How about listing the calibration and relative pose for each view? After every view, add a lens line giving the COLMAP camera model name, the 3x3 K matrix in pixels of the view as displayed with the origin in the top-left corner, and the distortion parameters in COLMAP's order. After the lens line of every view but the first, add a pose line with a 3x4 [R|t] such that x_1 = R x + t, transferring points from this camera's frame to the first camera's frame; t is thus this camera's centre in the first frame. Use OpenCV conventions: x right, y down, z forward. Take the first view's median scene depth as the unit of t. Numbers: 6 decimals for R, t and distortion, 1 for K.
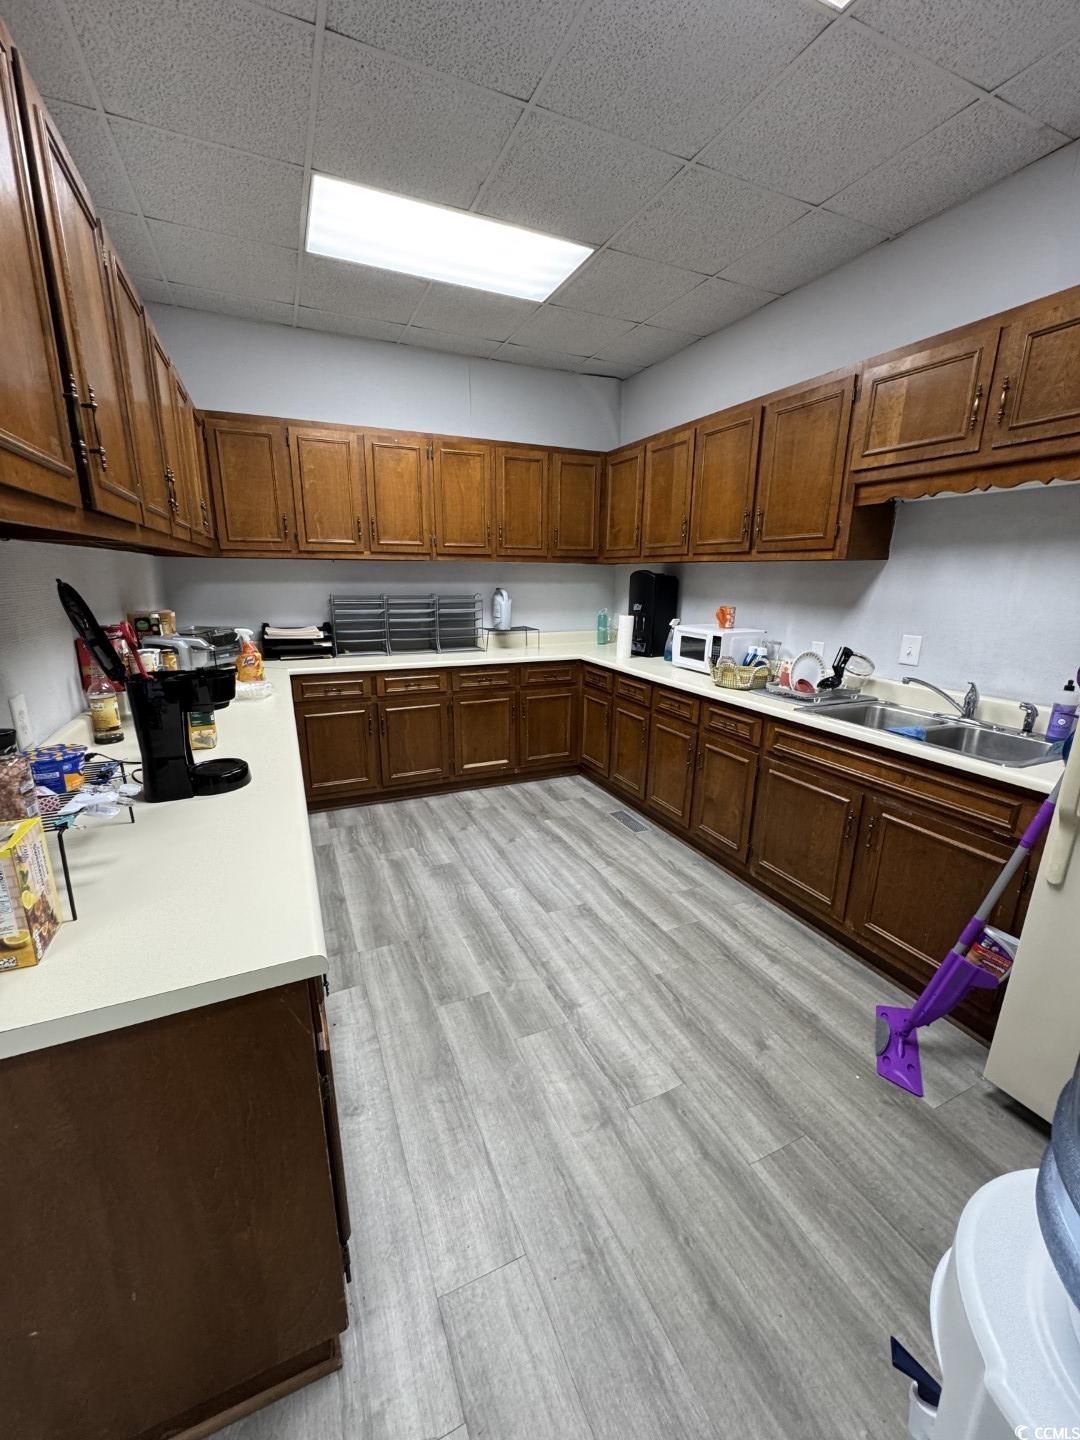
lens RADIAL K [[574.6, 0, 539.9], [0, 574.6, 723.8], [0, 0, 1]] dist [-0.003363, 0.000767]
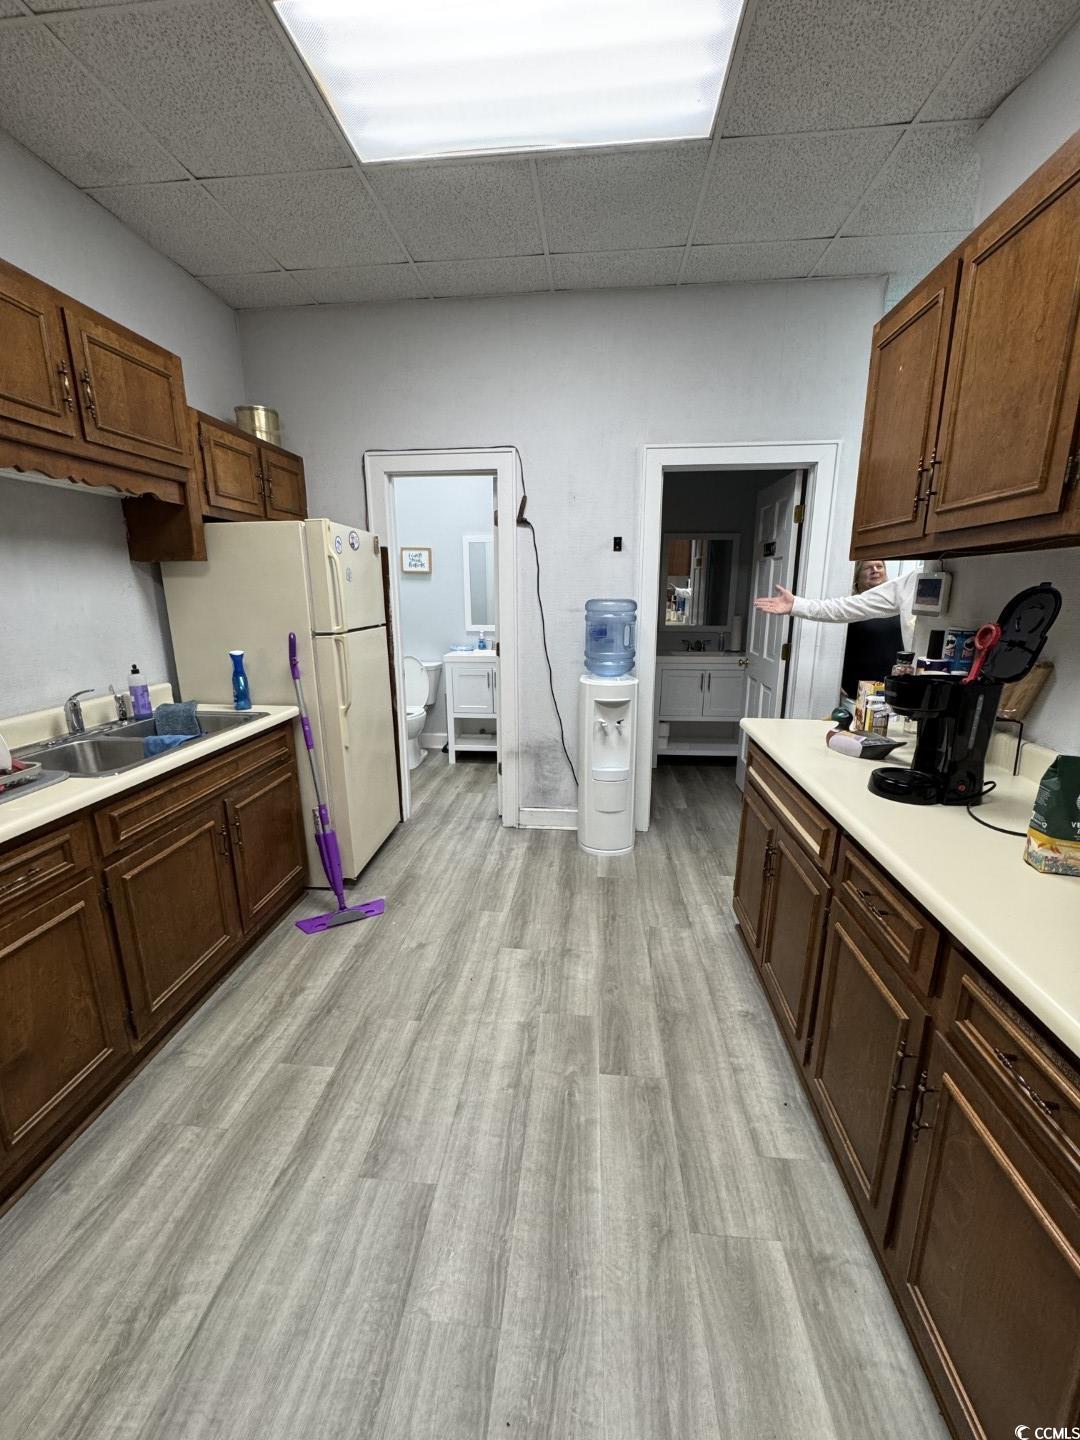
lens RADIAL K [[574.6, 0, 537.8], [0, 574.6, 725.3], [0, 0, 1]] dist [-0.003363, 0.000767]
pose [[-0.866491, -0.125687, 0.483110, -0.325709], [0.119632, 0.887298, 0.445410, -0.340700], [-0.484645, 0.443740, -0.753800, 1.344002]]
